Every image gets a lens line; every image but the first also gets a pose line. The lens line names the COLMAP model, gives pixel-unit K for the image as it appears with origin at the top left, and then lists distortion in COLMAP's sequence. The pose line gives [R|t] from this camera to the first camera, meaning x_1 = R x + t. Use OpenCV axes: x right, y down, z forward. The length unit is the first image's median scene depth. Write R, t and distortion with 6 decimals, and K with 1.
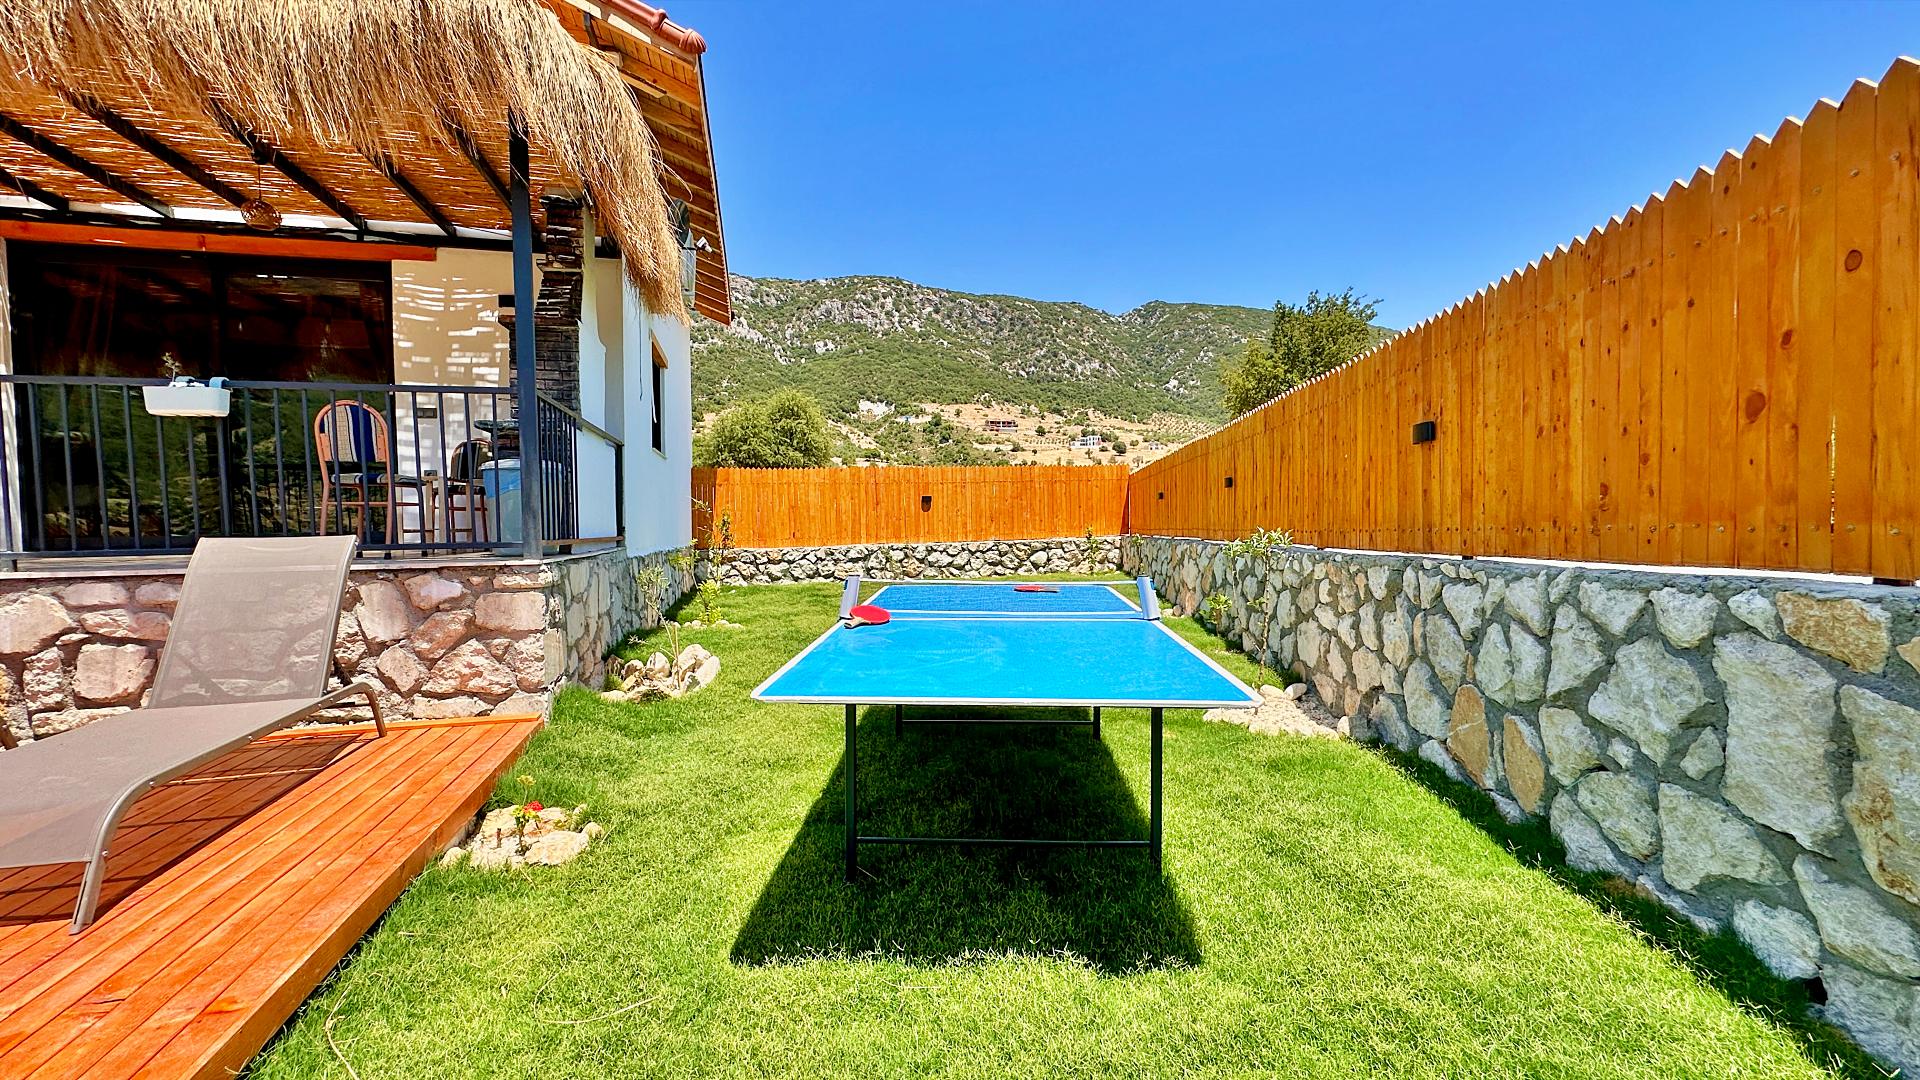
lens RADIAL K [[764.9, 0, 960.0], [0, 764.9, 540.0], [0, 0, 1]] dist [-0.000819, -0.000239]
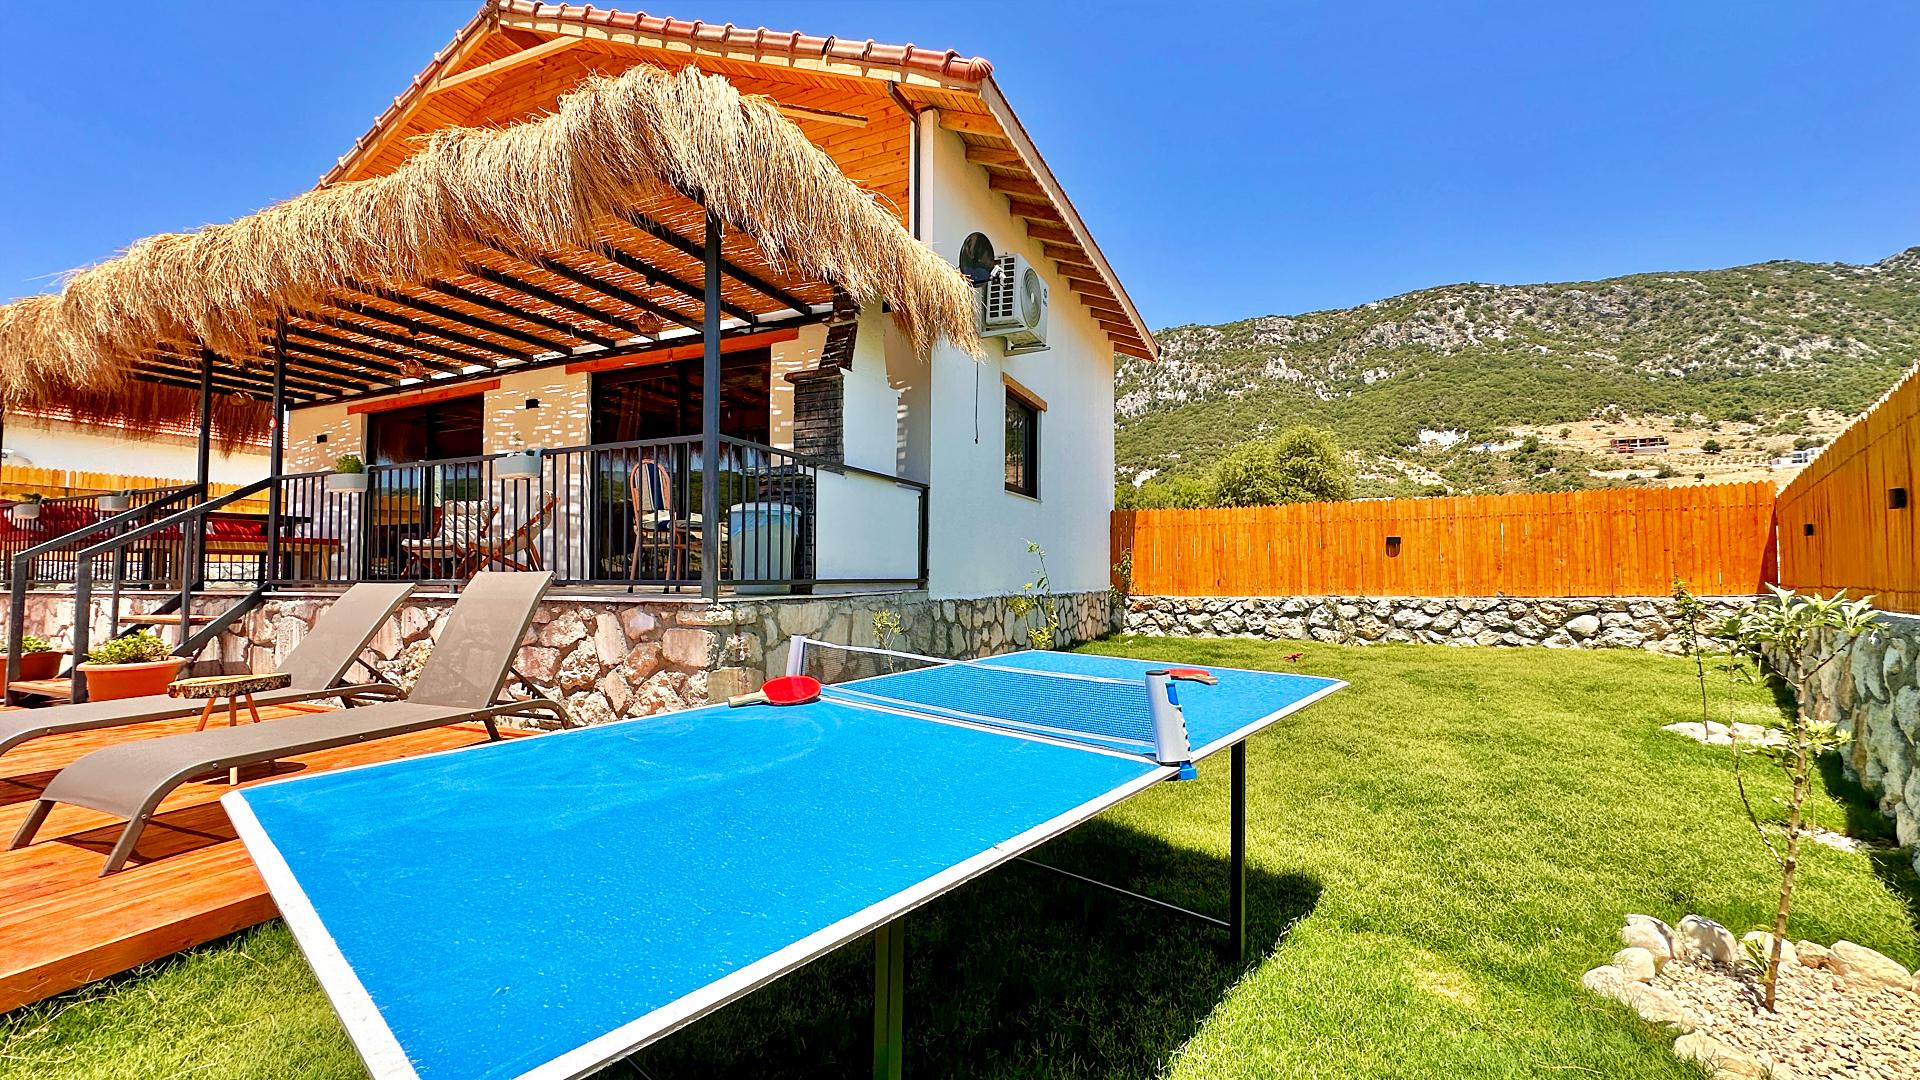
lens RADIAL K [[764.9, 0, 960.0], [0, 764.9, 540.0], [0, 0, 1]] dist [-0.000819, -0.000239]
pose [[0.778984, -0.011784, -0.626933, 0.108038], [-0.026244, 0.998335, -0.051374, -0.002594], [0.626494, 0.056472, 0.777377, 0.123645]]
